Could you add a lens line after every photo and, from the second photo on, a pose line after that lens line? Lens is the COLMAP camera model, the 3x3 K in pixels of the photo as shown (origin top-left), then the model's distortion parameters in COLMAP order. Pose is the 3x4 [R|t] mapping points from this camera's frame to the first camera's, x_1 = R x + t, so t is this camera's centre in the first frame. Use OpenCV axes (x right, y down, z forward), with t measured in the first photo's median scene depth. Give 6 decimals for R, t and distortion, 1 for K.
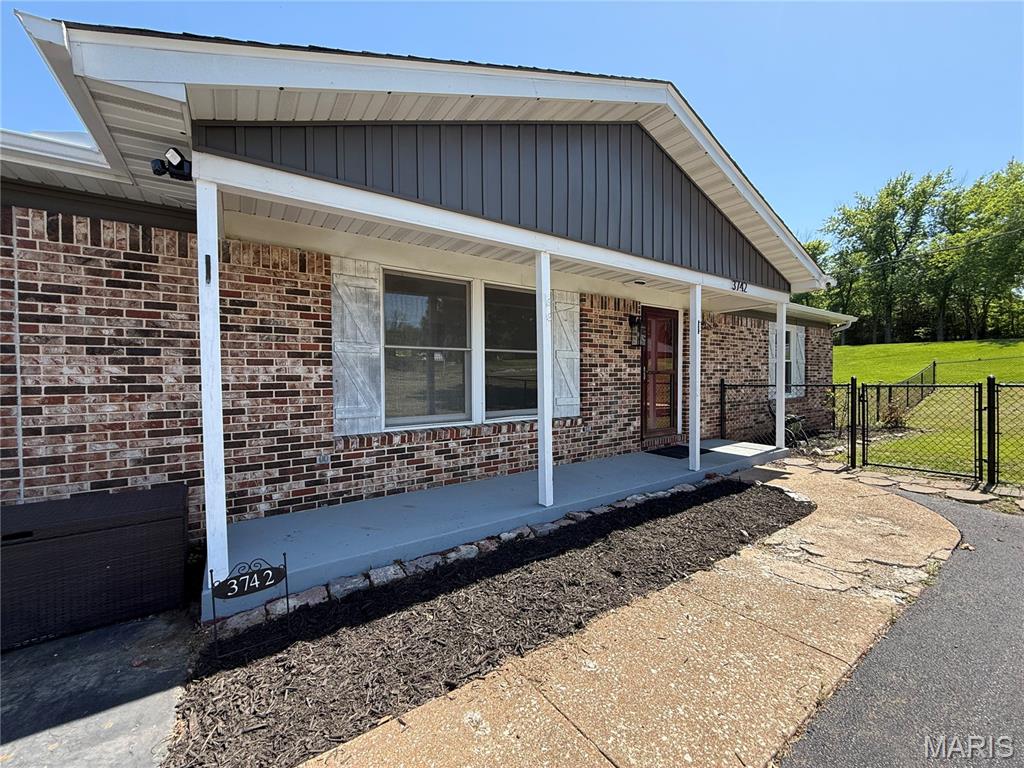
lens RADIAL K [[406.6, 0, 510.4], [0, 406.6, 383.3], [0, 0, 1]] dist [-0.001434, 0.000604]
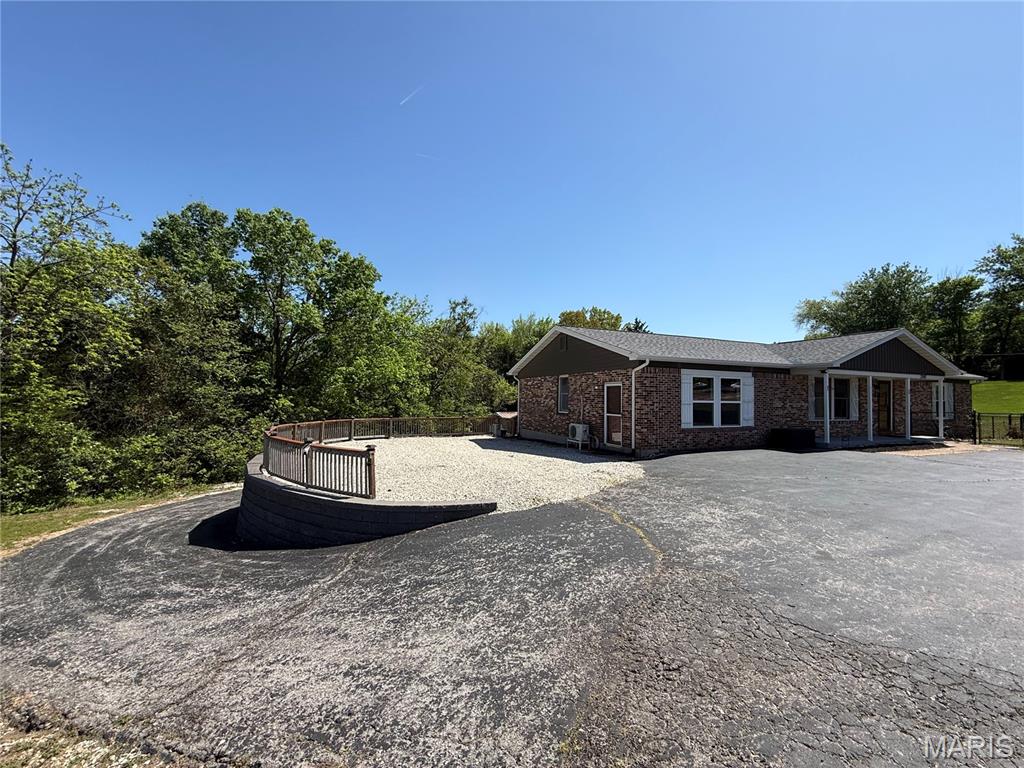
lens RADIAL K [[406.6, 0, 511.4], [0, 406.6, 382.3], [0, 0, 1]] dist [-0.001434, 0.000604]
pose [[0.977998, 0.016512, -0.207959, -0.198783], [-0.027525, 0.998361, -0.050177, 0.002534], [0.206790, 0.054798, 0.976850, -0.283310]]
